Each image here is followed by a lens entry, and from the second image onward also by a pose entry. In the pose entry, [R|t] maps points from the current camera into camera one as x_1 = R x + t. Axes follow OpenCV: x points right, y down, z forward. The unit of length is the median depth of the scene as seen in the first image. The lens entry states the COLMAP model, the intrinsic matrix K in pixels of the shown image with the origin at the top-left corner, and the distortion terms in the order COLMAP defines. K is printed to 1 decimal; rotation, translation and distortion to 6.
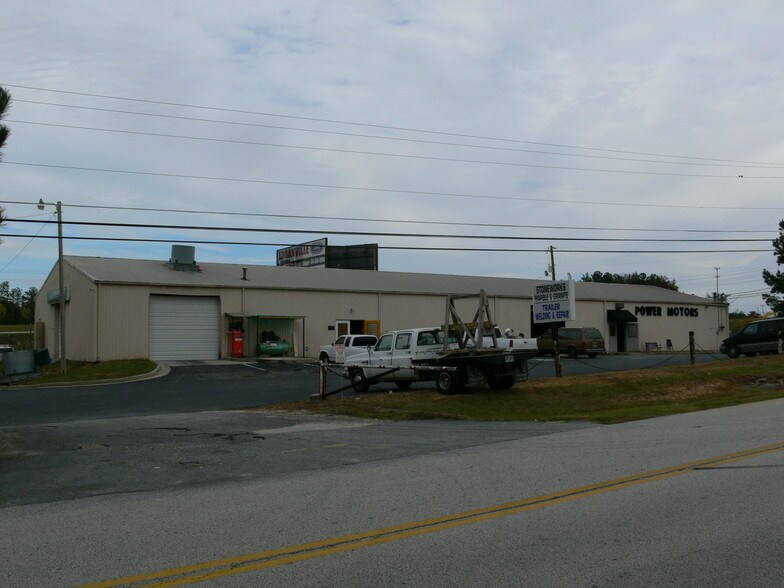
lens RADIAL K [[819.7, 0, 392.0], [0, 819.7, 294.0], [0, 0, 1]] dist [-0.197385, 0.233619]
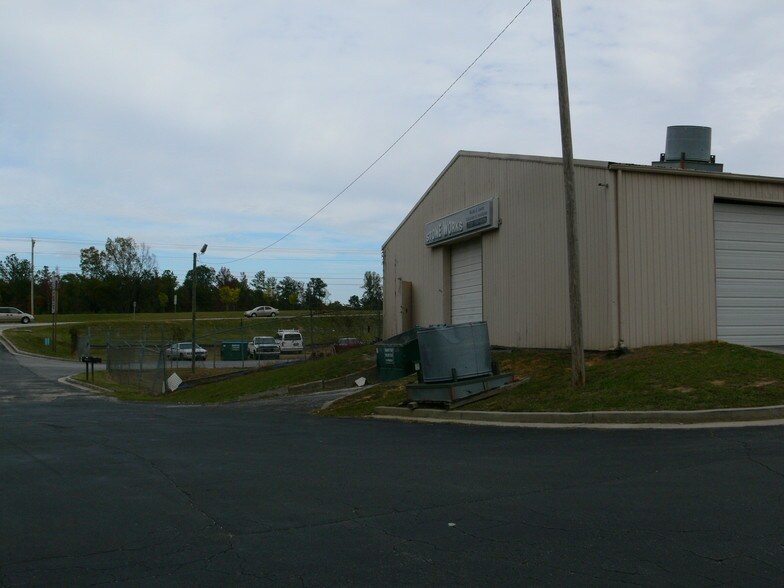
lens RADIAL K [[831.8, 0, 392.0], [0, 831.8, 294.0], [0, 0, 1]] dist [-0.190770, 0.207866]
pose [[0.957258, -0.012869, -0.288949, -0.337029], [0.017240, 0.999772, 0.012589, 0.044043], [0.288721, -0.017032, 0.957262, 0.509949]]
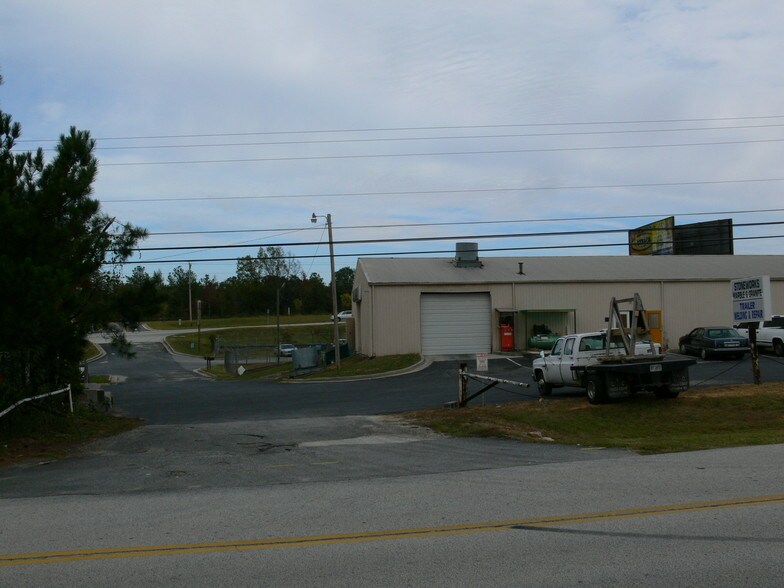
lens RADIAL K [[825.5, 0, 392.0], [0, 825.5, 294.0], [0, 0, 1]] dist [-0.187155, 0.221269]
pose [[0.883215, -0.028698, -0.468090, 0.172145], [0.042144, 0.998944, 0.018275, -0.019429], [0.467071, -0.035868, 0.883492, 0.021097]]
